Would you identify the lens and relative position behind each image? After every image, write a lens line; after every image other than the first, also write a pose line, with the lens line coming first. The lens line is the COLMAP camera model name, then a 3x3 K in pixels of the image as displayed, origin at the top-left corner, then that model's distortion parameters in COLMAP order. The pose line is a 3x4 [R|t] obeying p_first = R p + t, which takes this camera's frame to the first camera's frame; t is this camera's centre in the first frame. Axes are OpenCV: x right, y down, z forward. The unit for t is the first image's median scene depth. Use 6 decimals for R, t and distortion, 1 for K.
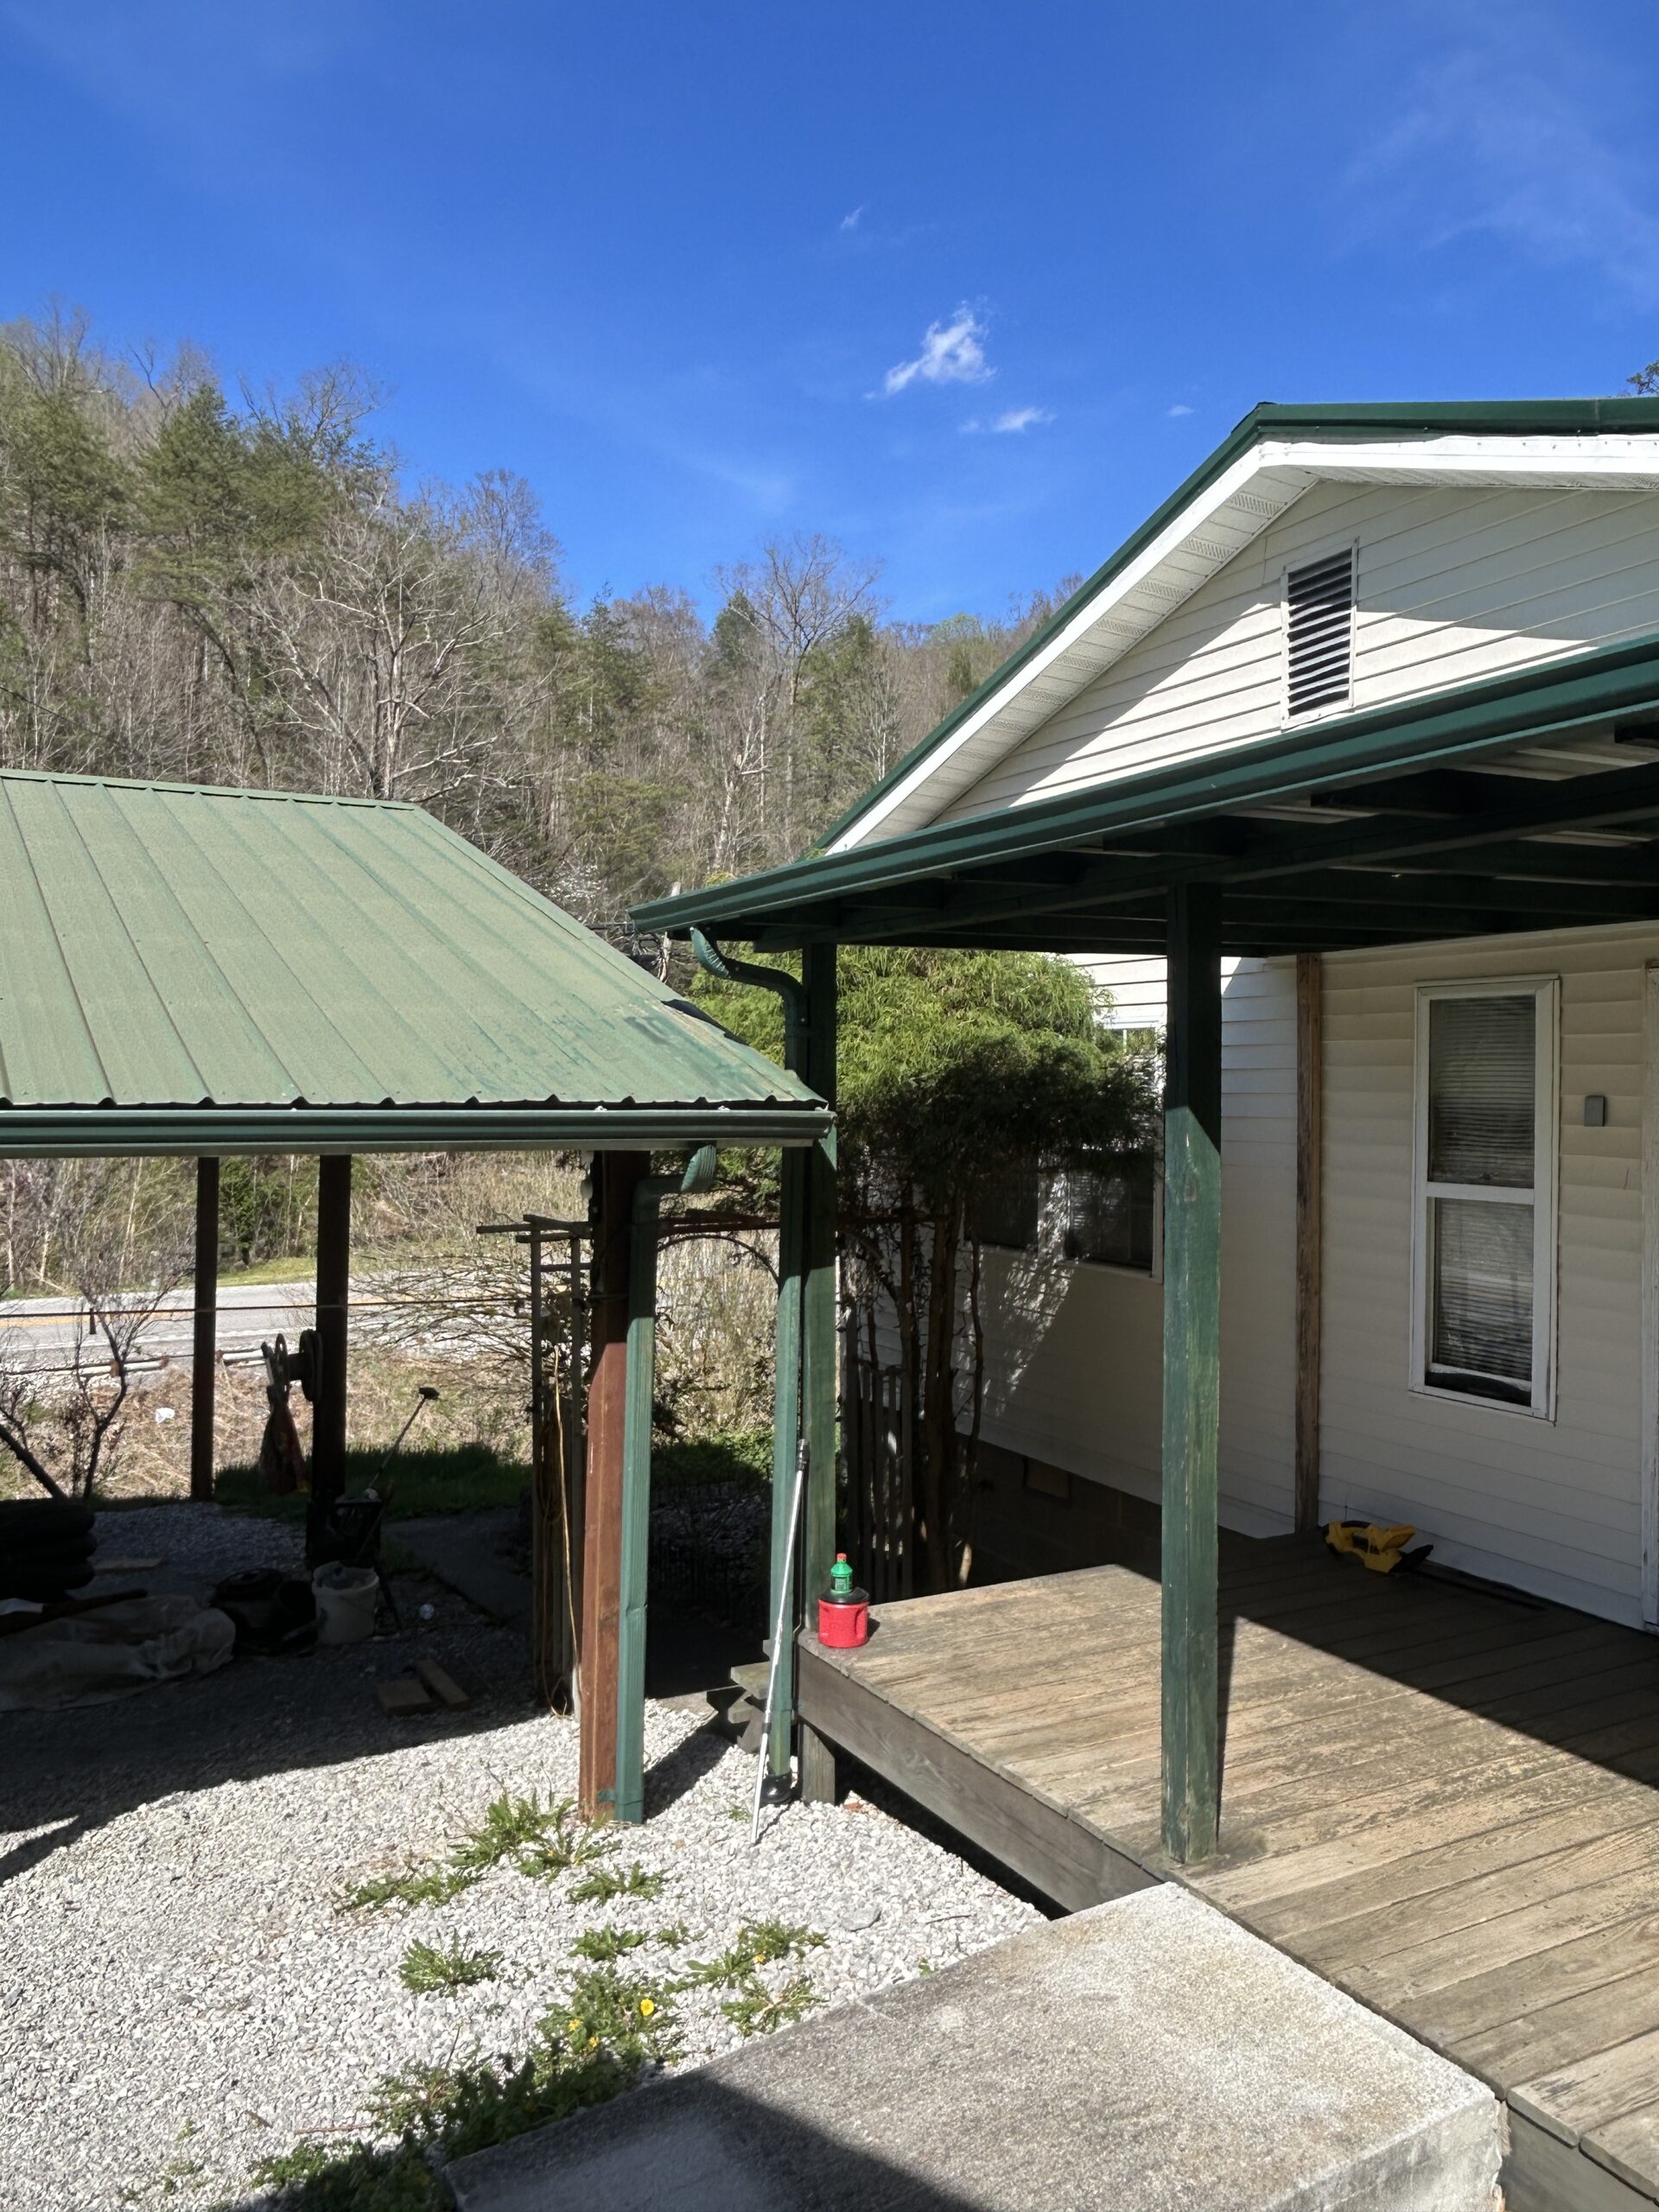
lens RADIAL K [[1653.7, 0, 828.2], [0, 1653.7, 1092.3], [0, 0, 1]] dist [-0.005970, -0.004931]
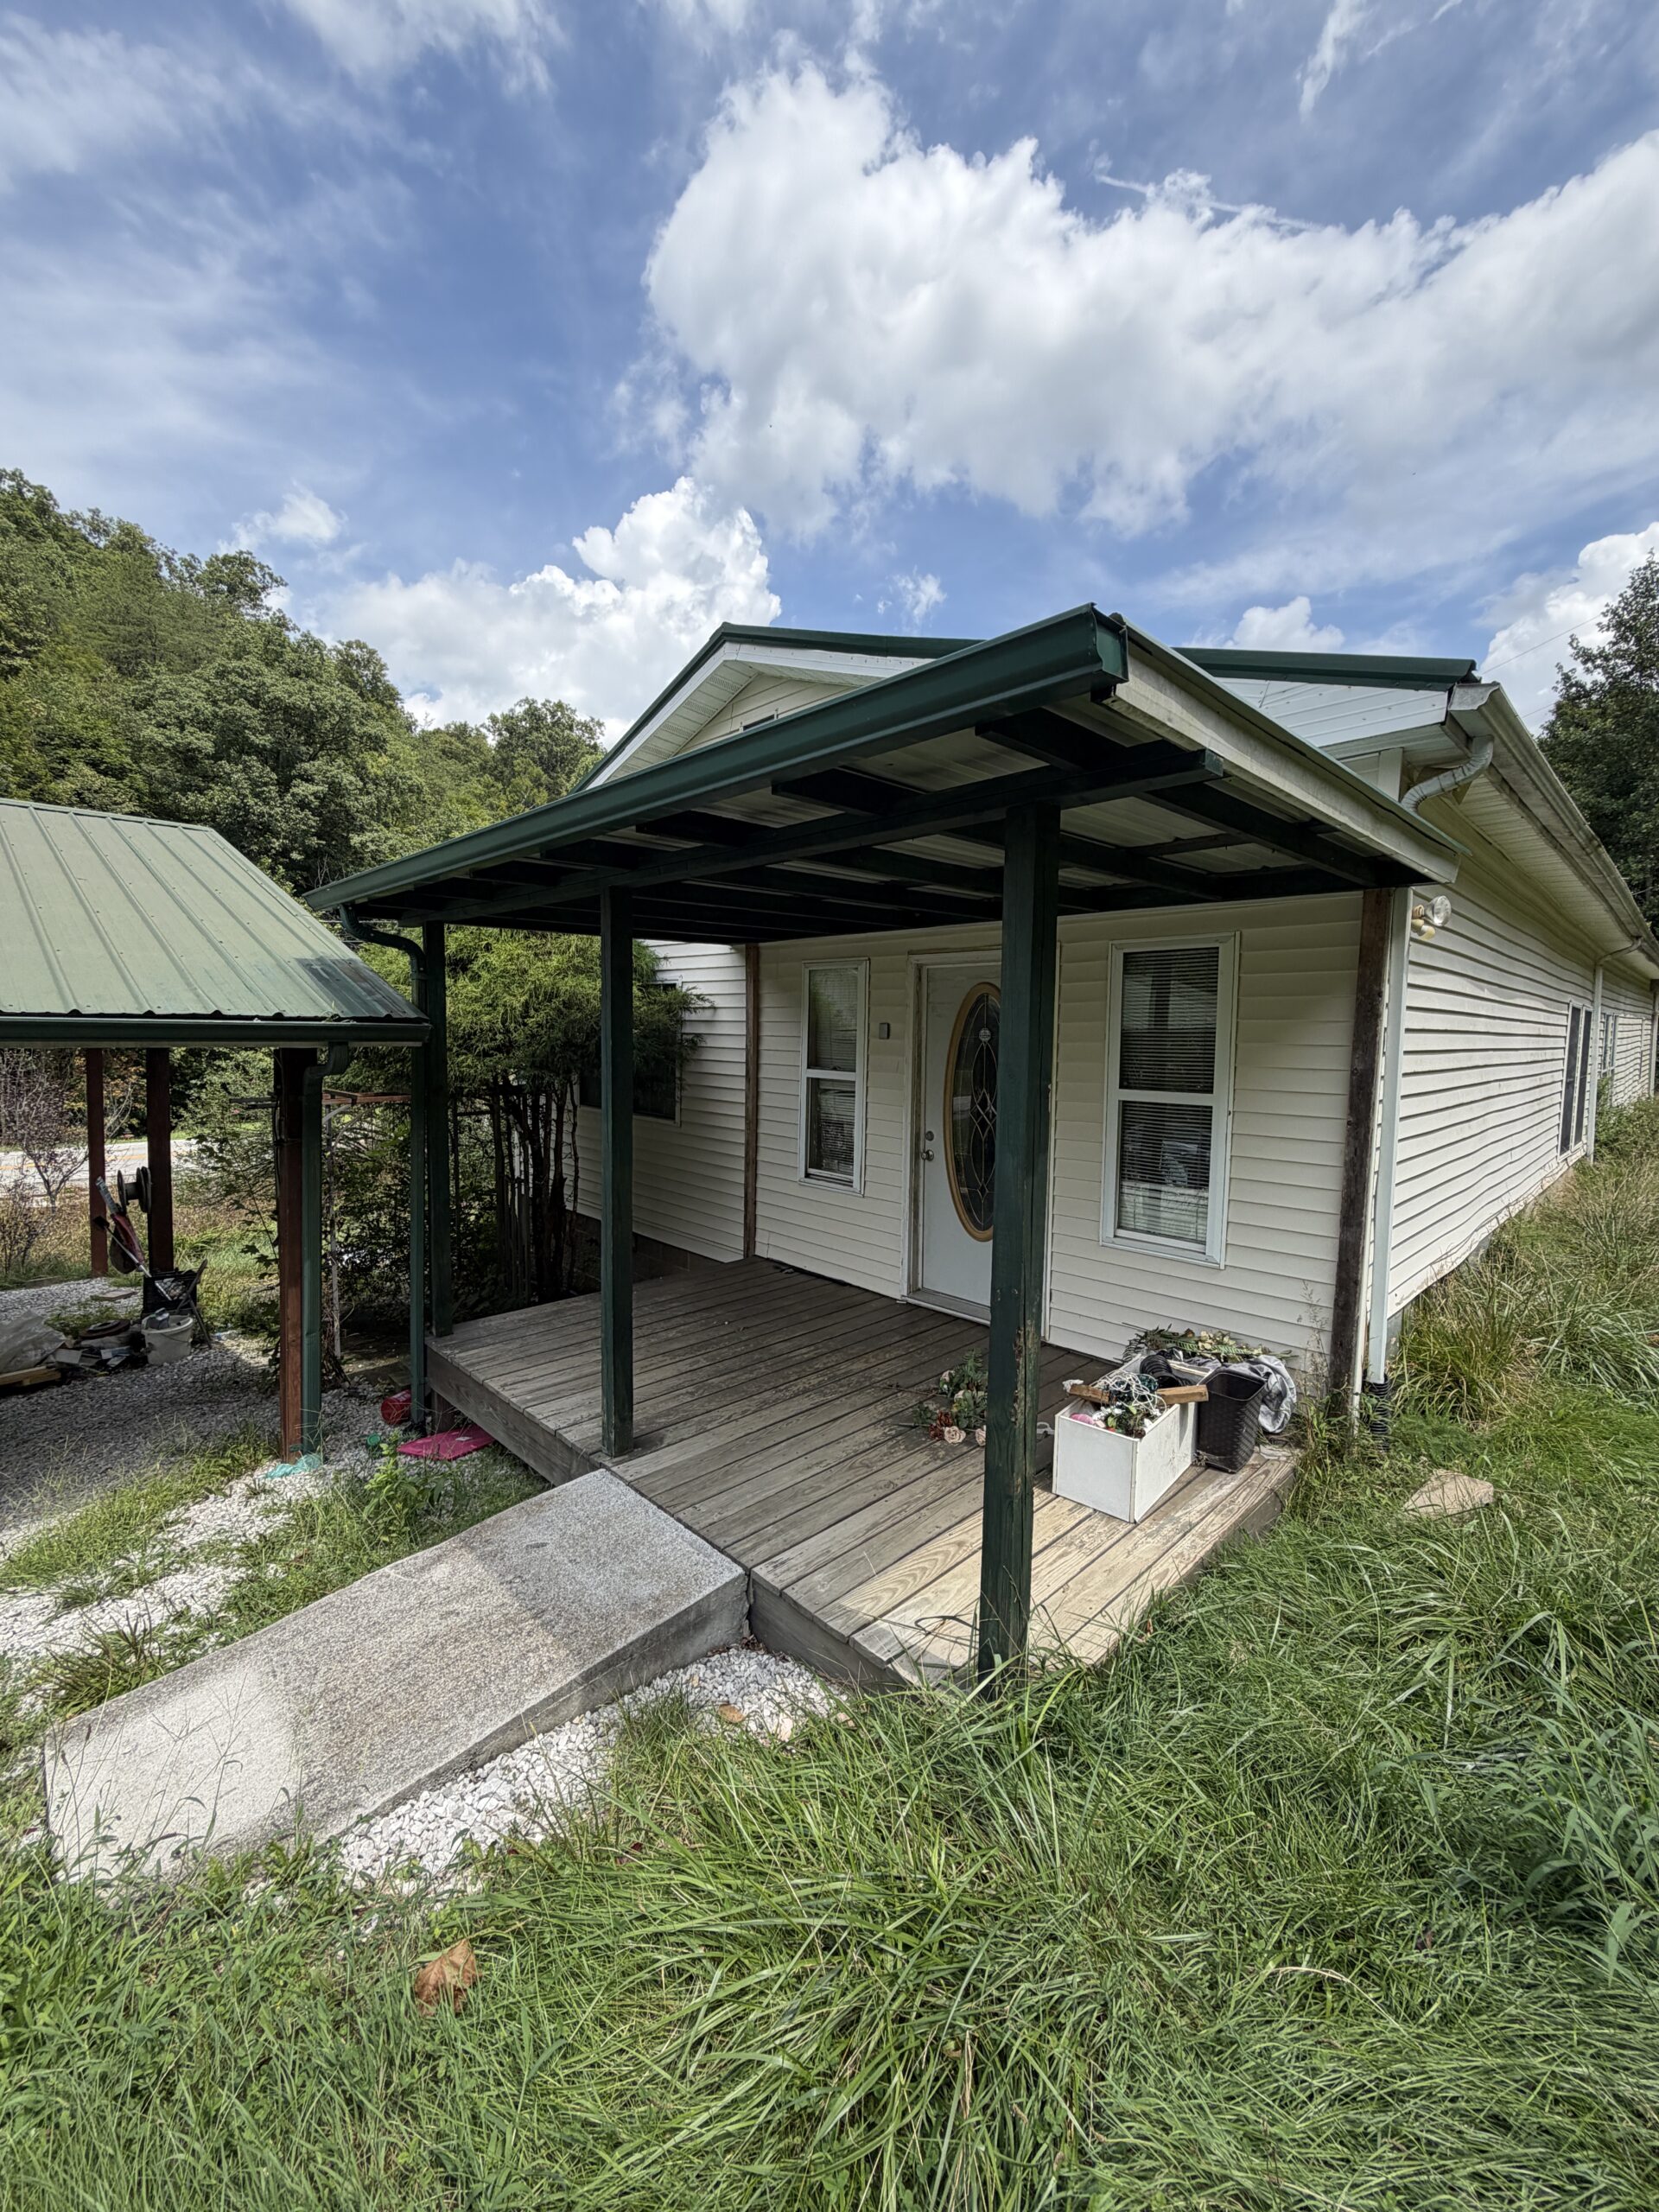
lens RADIAL K [[886.0, 0, 825.1], [0, 886.0, 1094.3], [0, 0, 1]] dist [0.000171, 0.000044]
pose [[0.960172, -0.008007, 0.279296, 0.153296], [-0.013064, 0.997210, 0.073498, 0.012474], [-0.279105, -0.074220, 0.957388, 0.062770]]
